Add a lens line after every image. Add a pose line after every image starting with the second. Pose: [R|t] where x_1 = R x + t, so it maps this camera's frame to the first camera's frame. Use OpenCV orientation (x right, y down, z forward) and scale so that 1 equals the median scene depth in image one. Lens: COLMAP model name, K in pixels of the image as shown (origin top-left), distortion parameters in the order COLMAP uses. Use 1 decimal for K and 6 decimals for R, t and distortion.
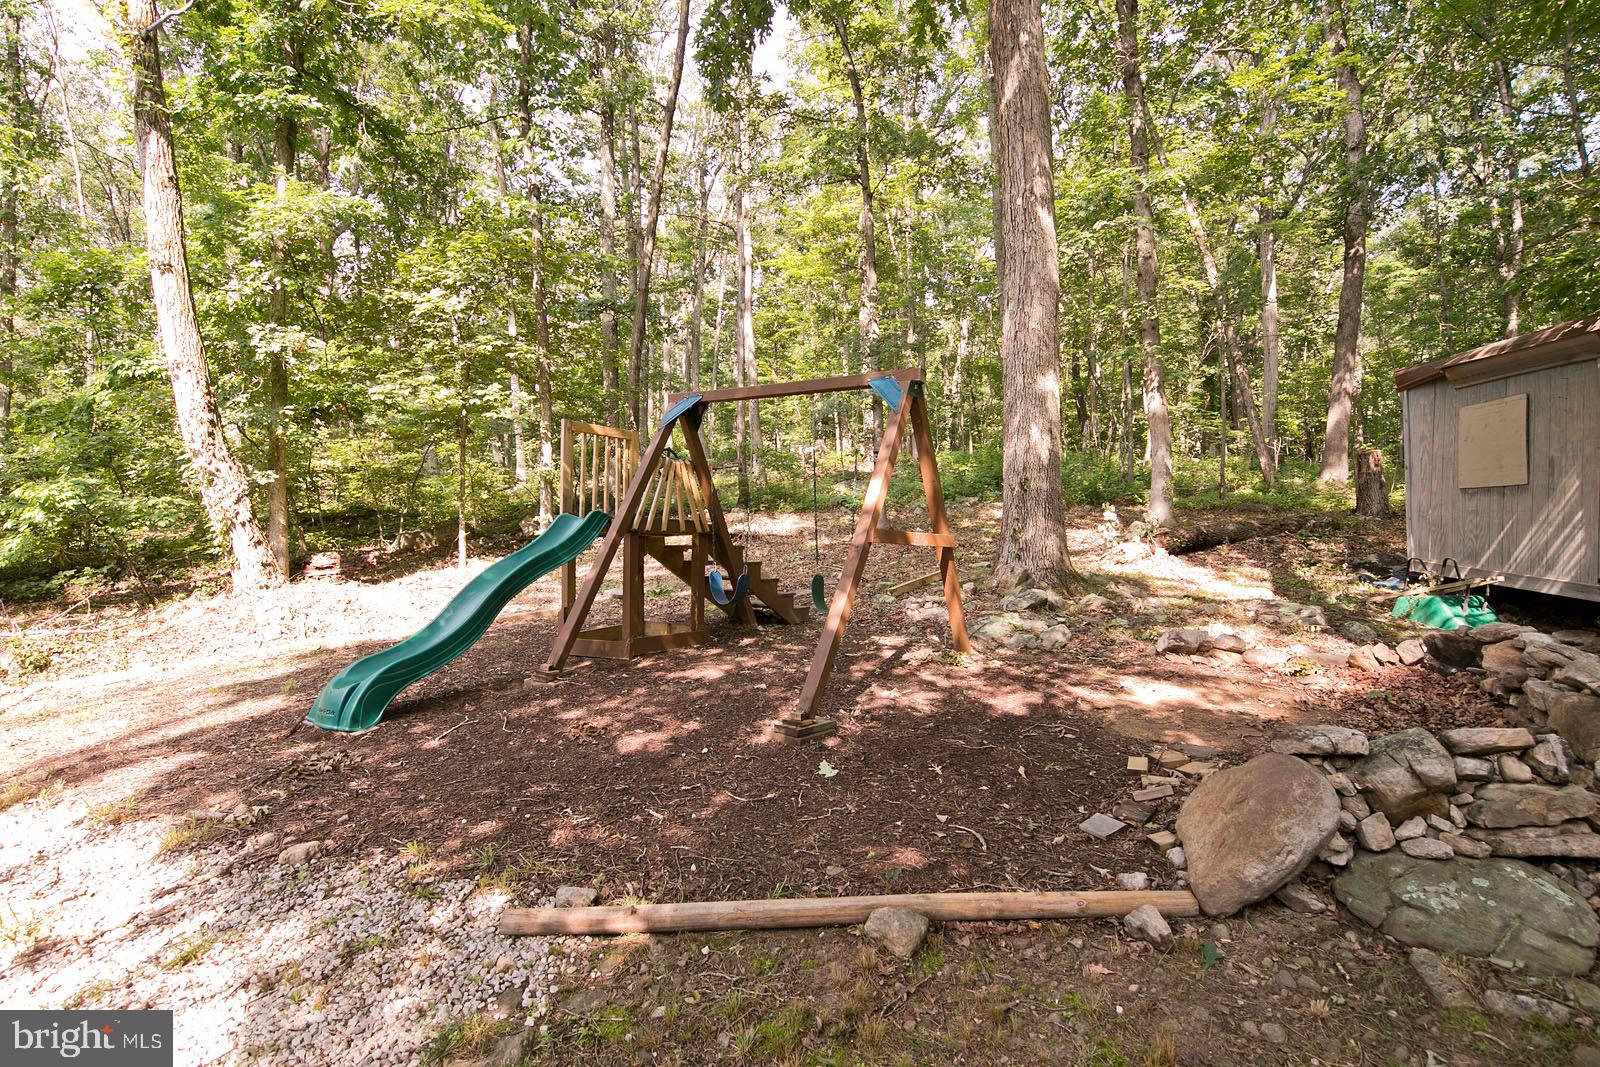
lens RADIAL K [[816.1, 0, 801.2], [0, 816.1, 534.2], [0, 0, 1]] dist [0.000010, 0.000894]
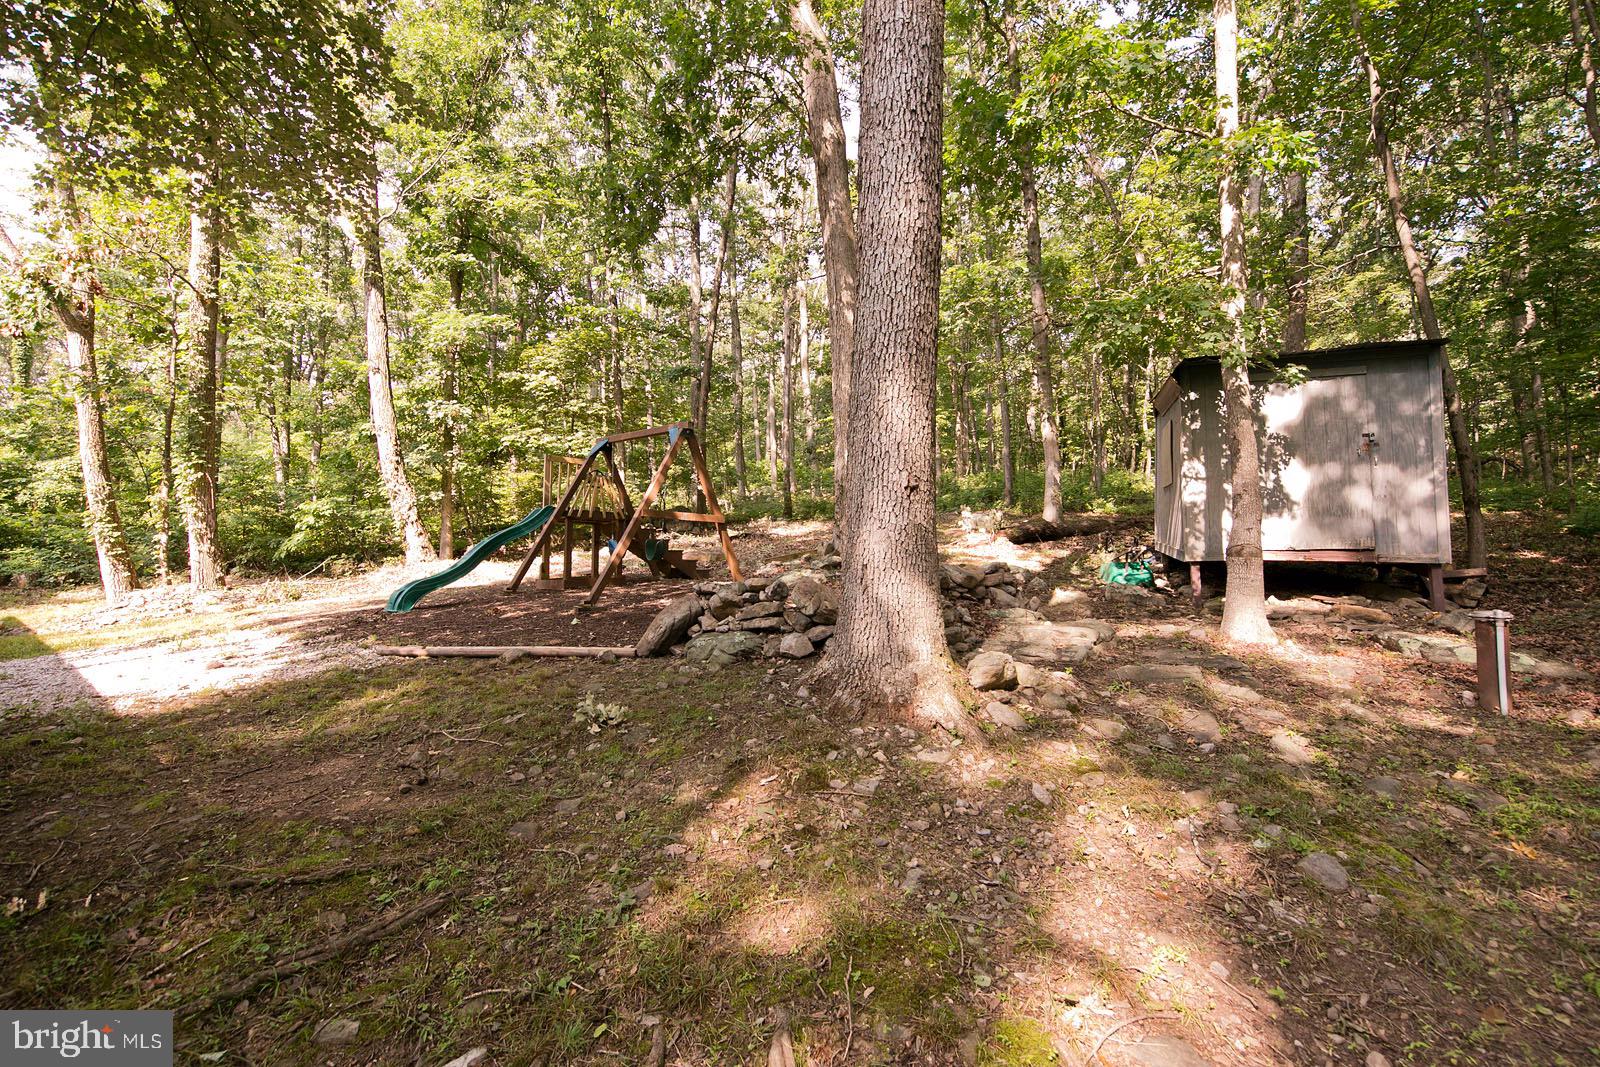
lens RADIAL K [[708.0, 0, 799.1], [0, 708.0, 532.0], [0, 0, 1]] dist [0.003588, -0.000626]
pose [[0.980156, -0.004412, -0.198179, 0.320045], [-0.000368, 0.999710, -0.024074, 0.034915], [0.198227, 0.023669, 0.979870, -0.219169]]
